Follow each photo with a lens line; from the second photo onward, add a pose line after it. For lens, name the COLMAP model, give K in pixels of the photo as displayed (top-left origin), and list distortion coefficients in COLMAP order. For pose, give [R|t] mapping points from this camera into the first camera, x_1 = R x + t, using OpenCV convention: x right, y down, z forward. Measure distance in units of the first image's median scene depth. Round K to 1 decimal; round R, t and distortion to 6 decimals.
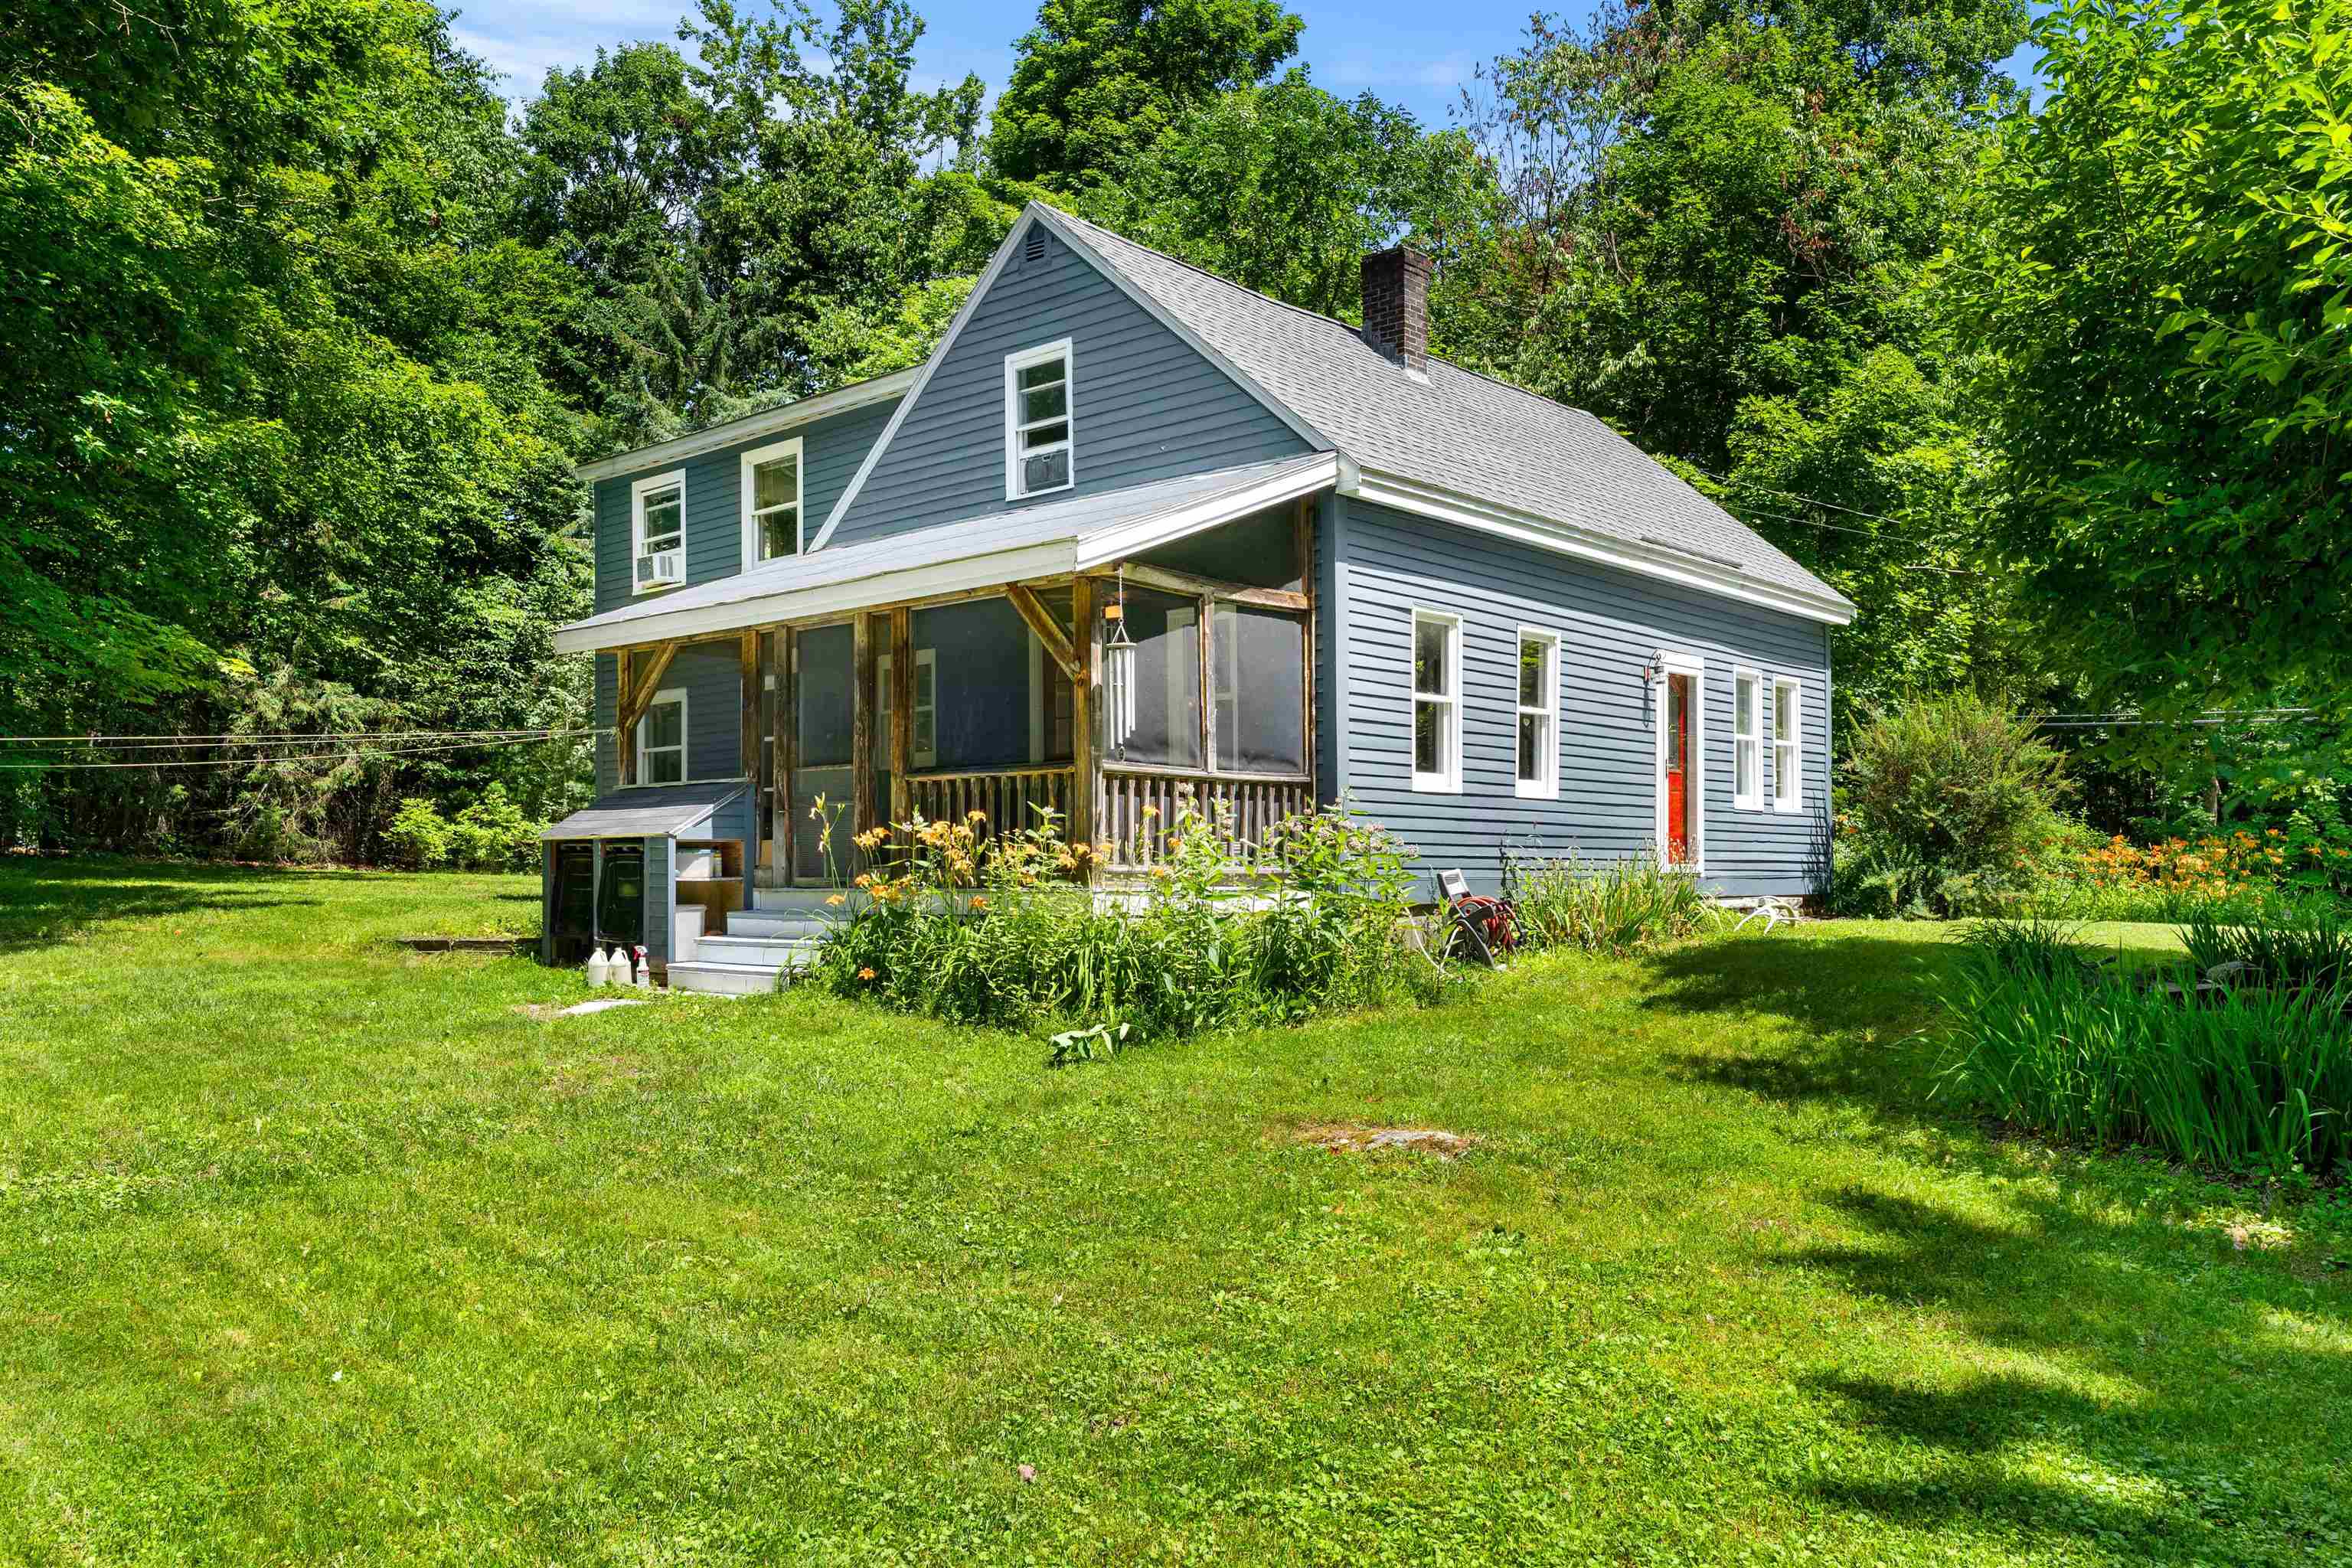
lens RADIAL K [[1780.0, 0, 1160.8], [0, 1780.0, 864.7], [0, 0, 1]] dist [0.009292, -0.014477]
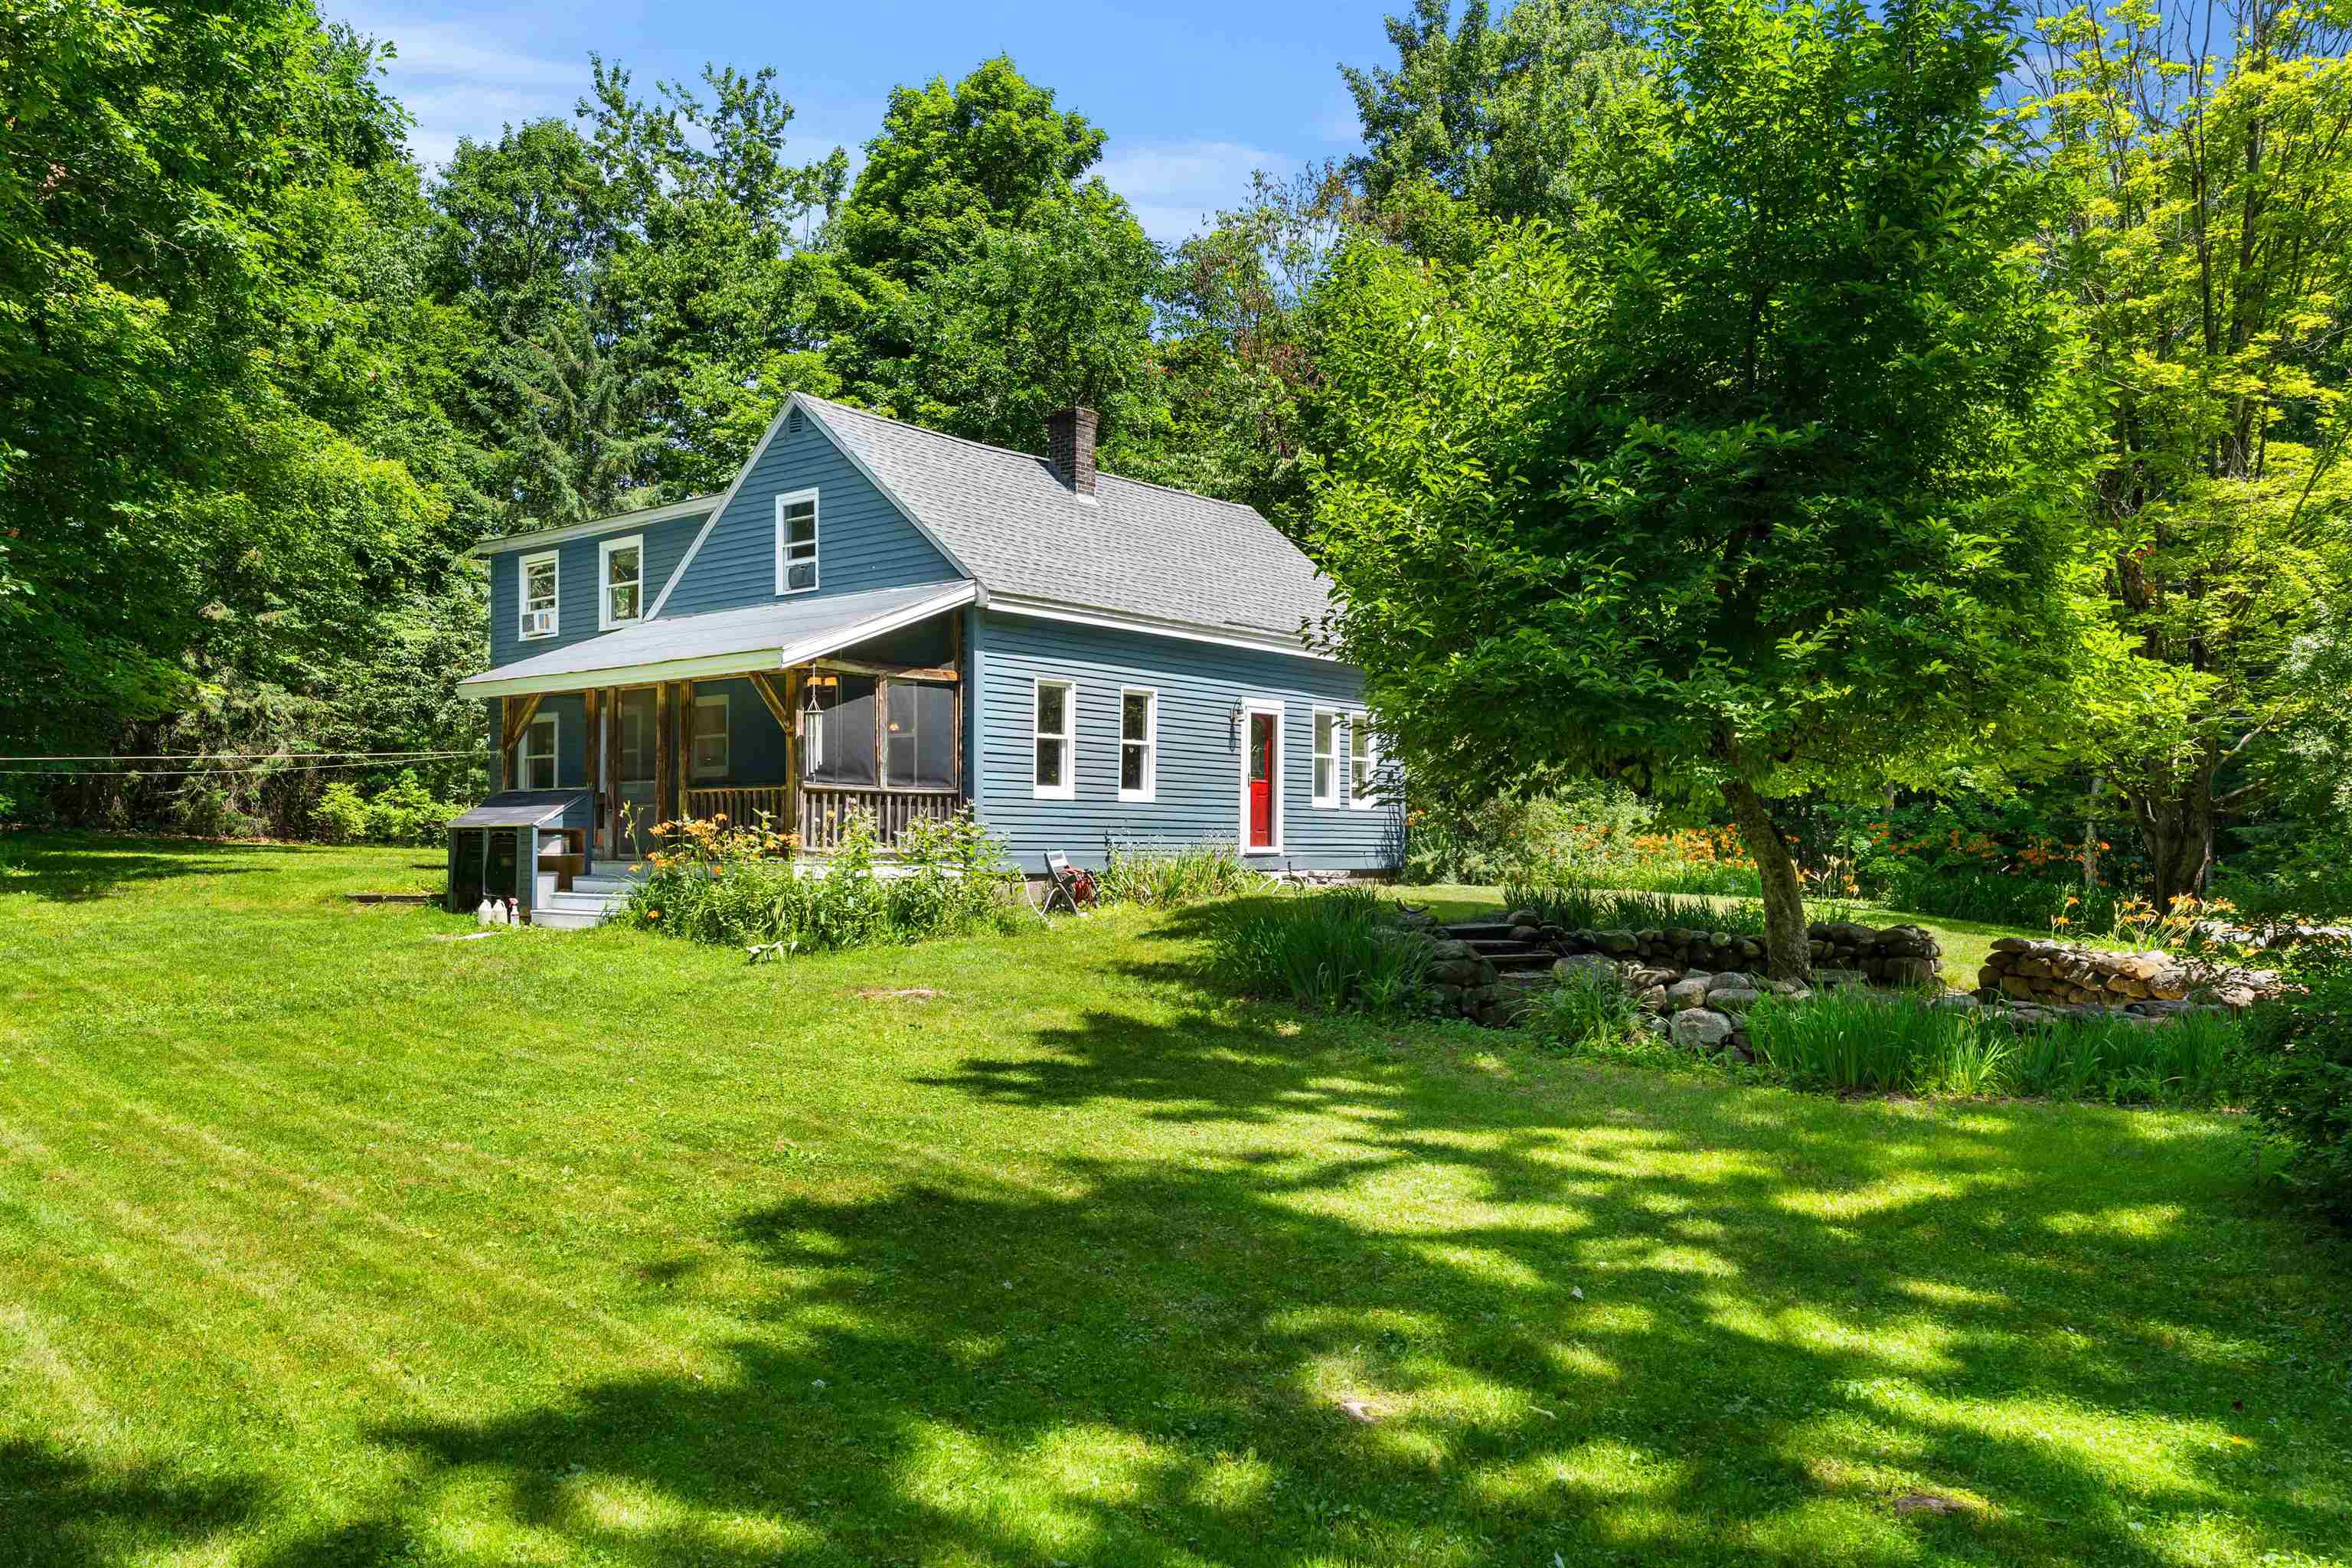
lens RADIAL K [[1780.0, 0, 1161.9], [0, 1780.0, 819.4], [0, 0, 1]] dist [0.009292, -0.014477]
pose [[0.998893, 0.005473, 0.046726, 0.145534], [-0.004942, 0.999922, -0.011473, -0.005518], [-0.046785, 0.011229, 0.998842, -0.419310]]
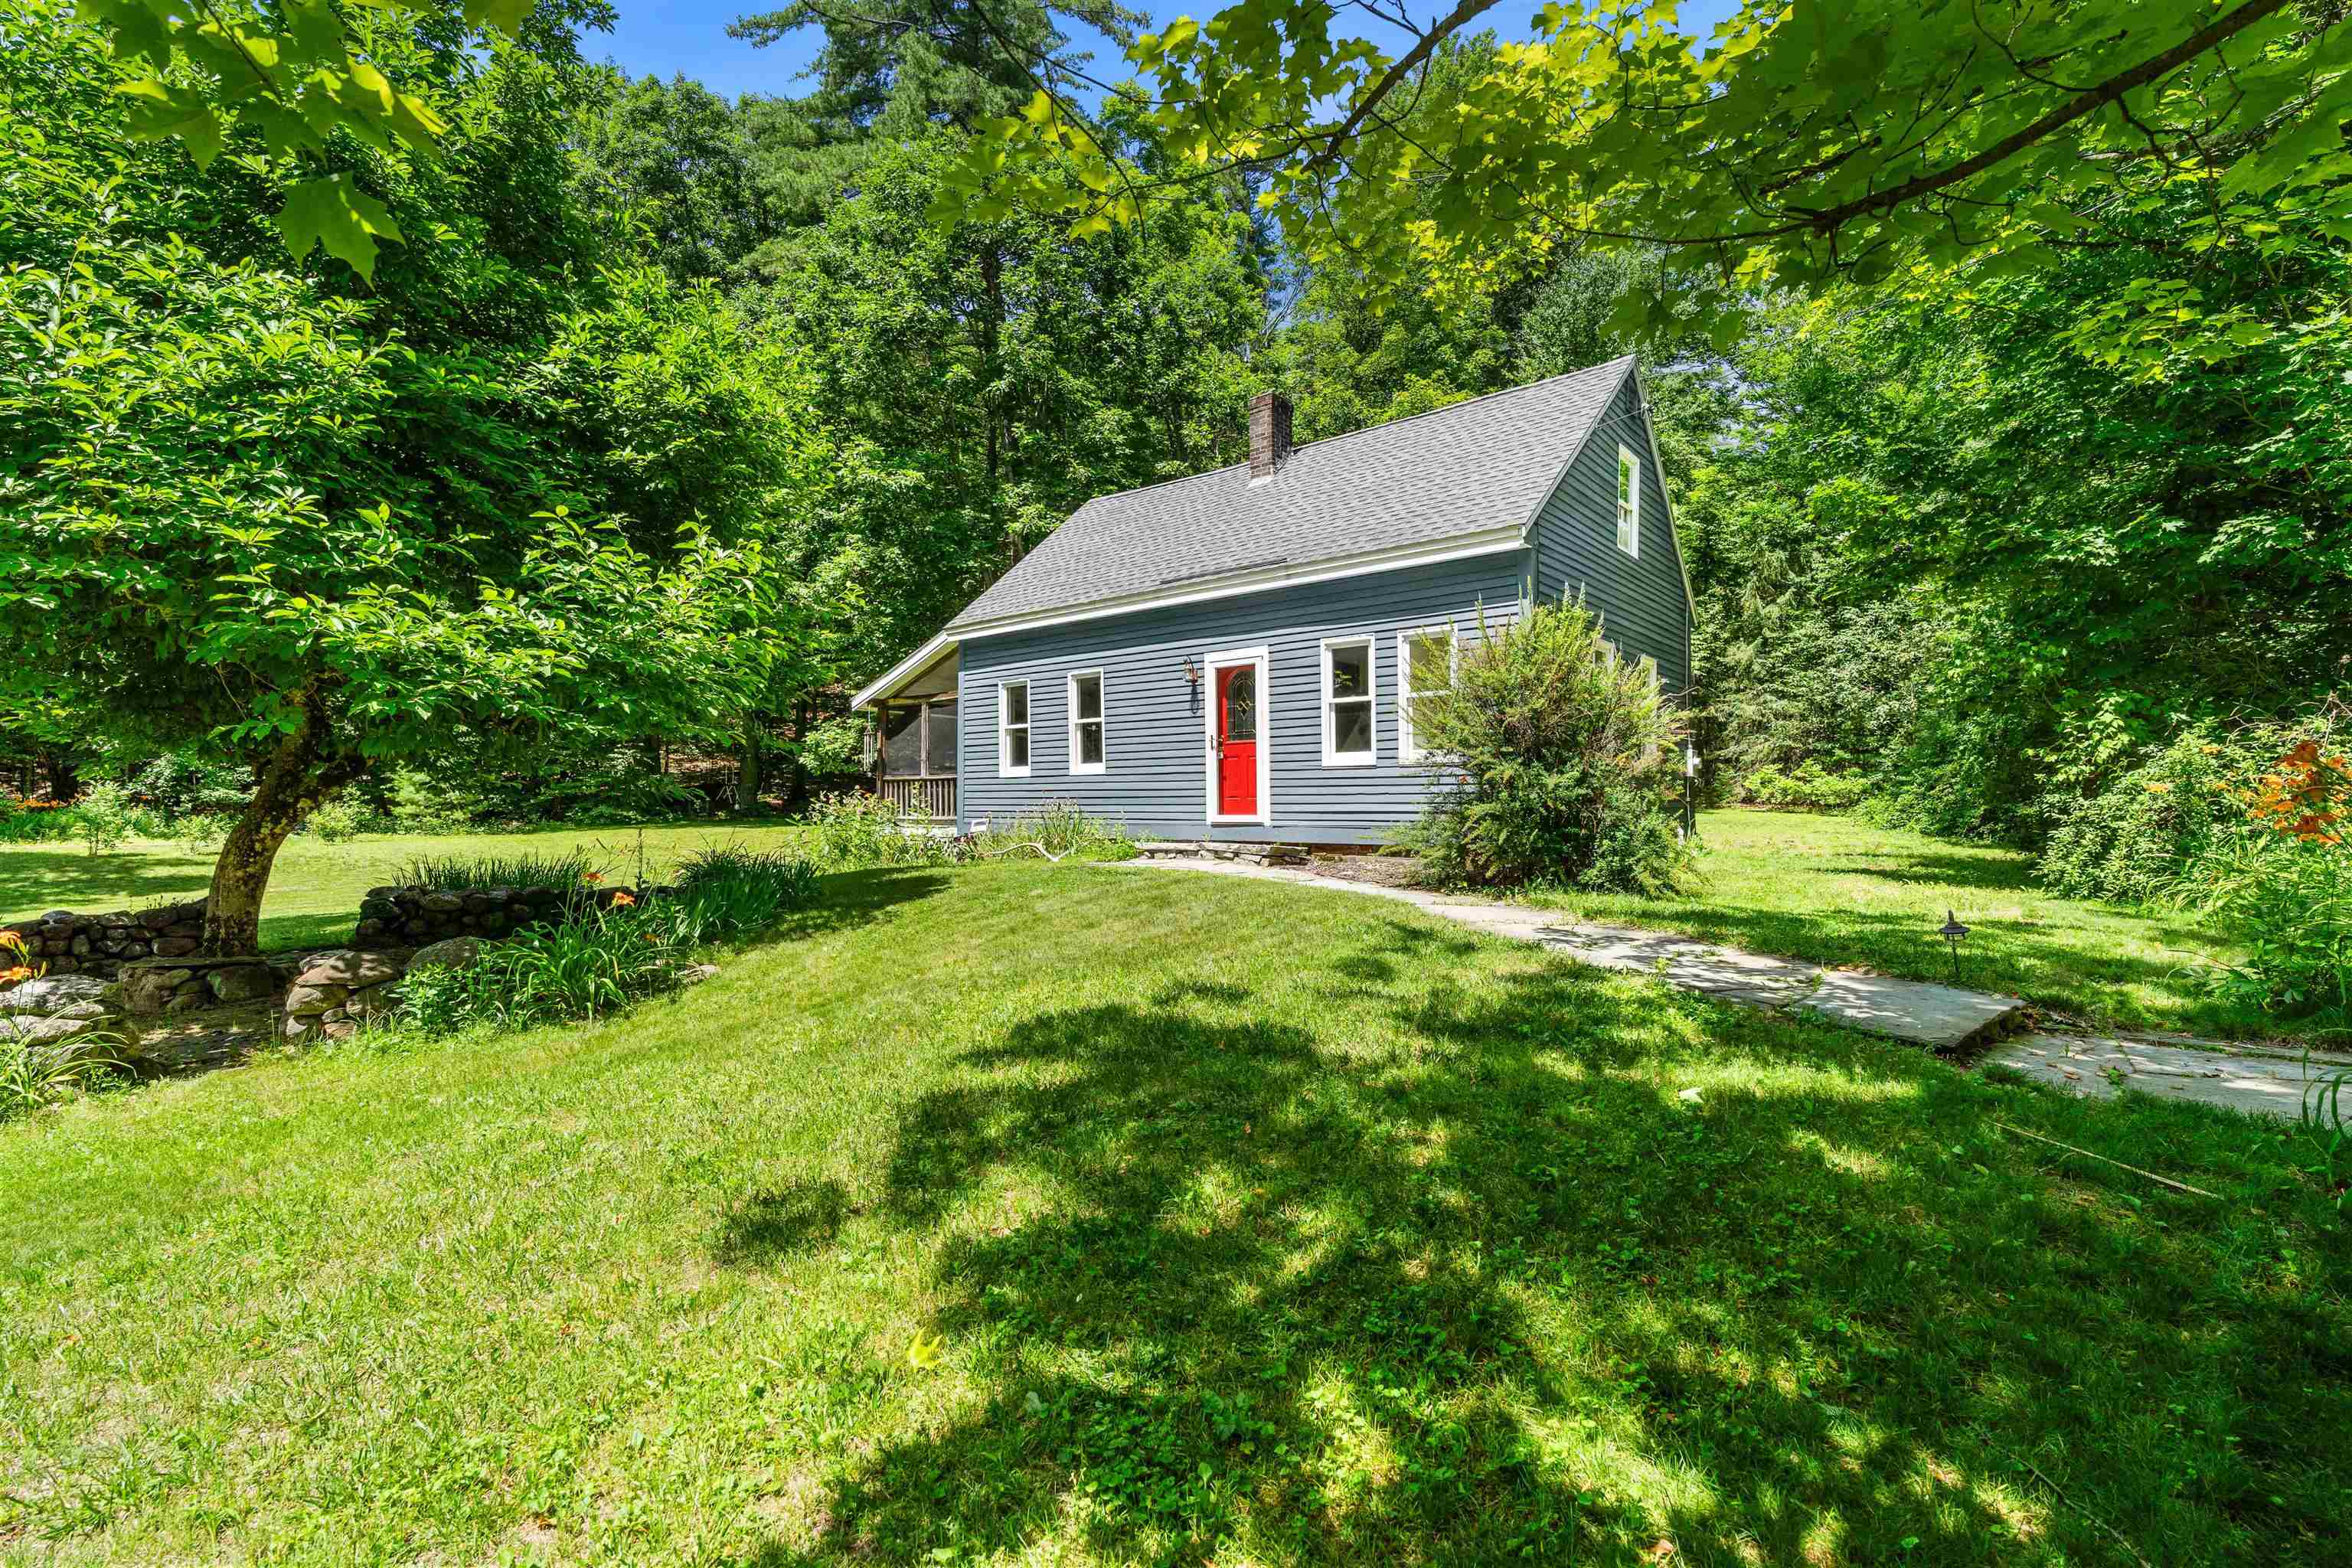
lens RADIAL K [[1065.2, 0, 1153.6], [0, 1065.2, 795.6], [0, 0, 1]] dist [-0.011303, 0.003701]
pose [[0.020737, 0.005259, -0.999771, 1.053996], [0.022396, 0.999733, 0.005723, -0.020127], [0.999534, -0.022510, 0.020613, 0.926006]]
